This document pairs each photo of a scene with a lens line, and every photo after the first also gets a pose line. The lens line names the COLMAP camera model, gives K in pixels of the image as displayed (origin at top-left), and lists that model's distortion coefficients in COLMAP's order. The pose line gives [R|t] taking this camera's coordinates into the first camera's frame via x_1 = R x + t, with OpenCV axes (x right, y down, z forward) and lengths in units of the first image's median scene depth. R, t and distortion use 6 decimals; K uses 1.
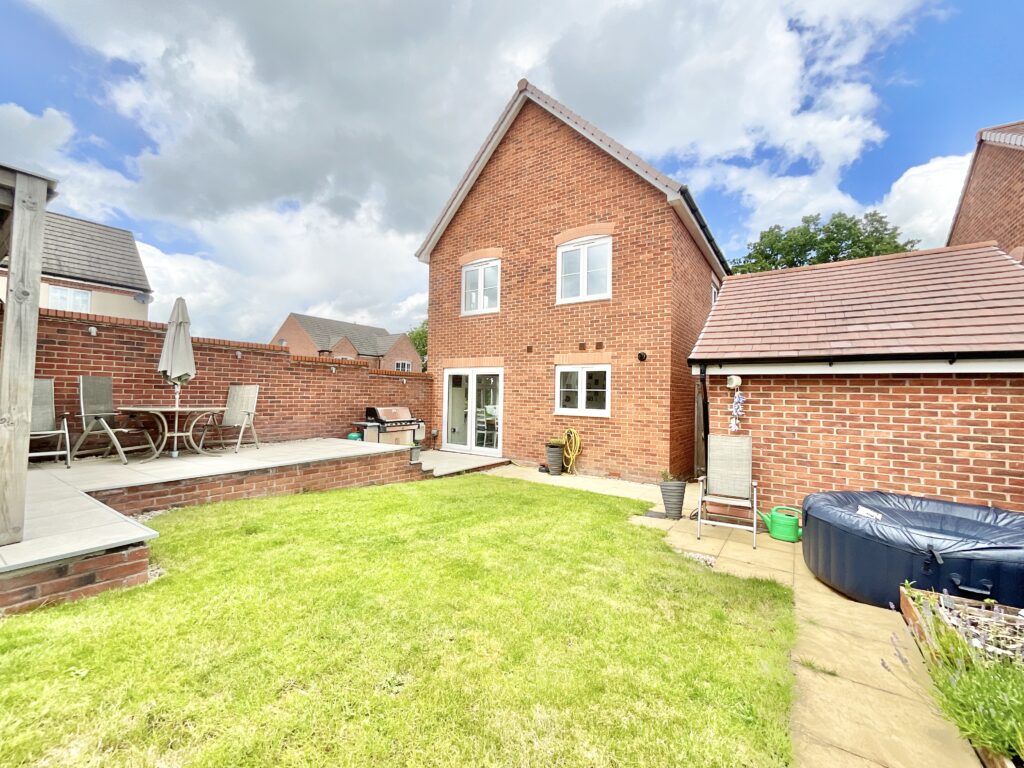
lens RADIAL K [[417.8, 0, 512.8], [0, 417.8, 383.6], [0, 0, 1]] dist [0.006362, -0.001610]
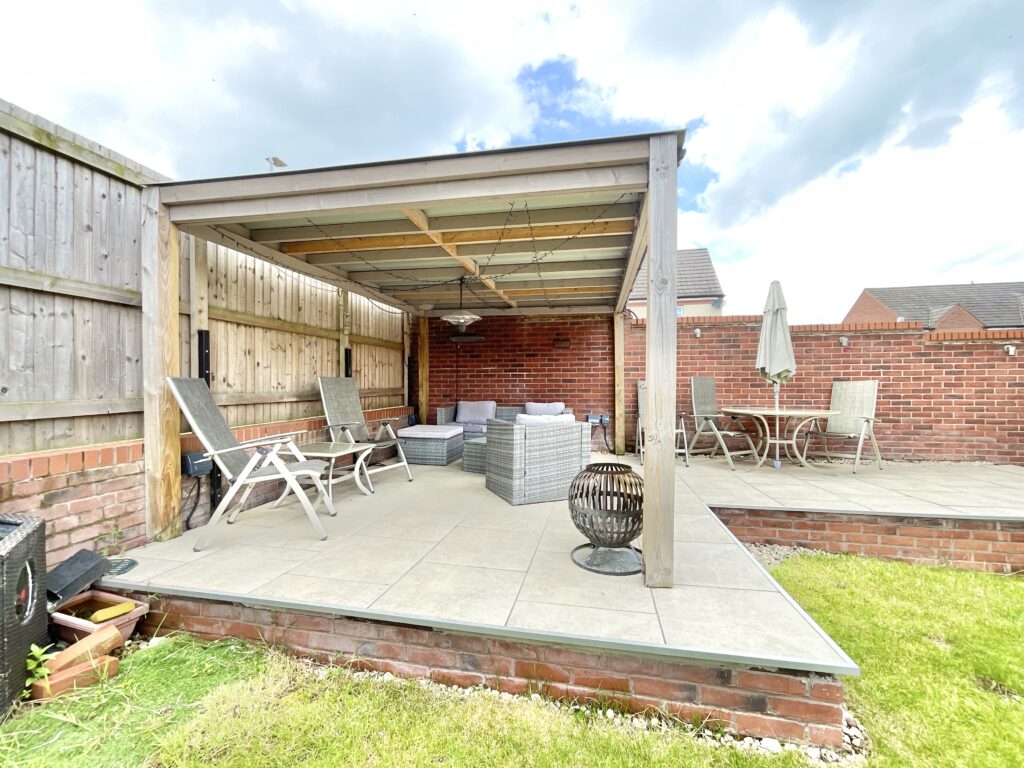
lens RADIAL K [[417.8, 0, 513.1], [0, 417.8, 383.8], [0, 0, 1]] dist [0.006362, -0.001610]
pose [[0.388444, -0.020250, -0.921250, -0.218401], [0.036443, 0.999314, -0.006600, -0.009529], [0.920751, -0.031009, 0.388916, 0.168464]]
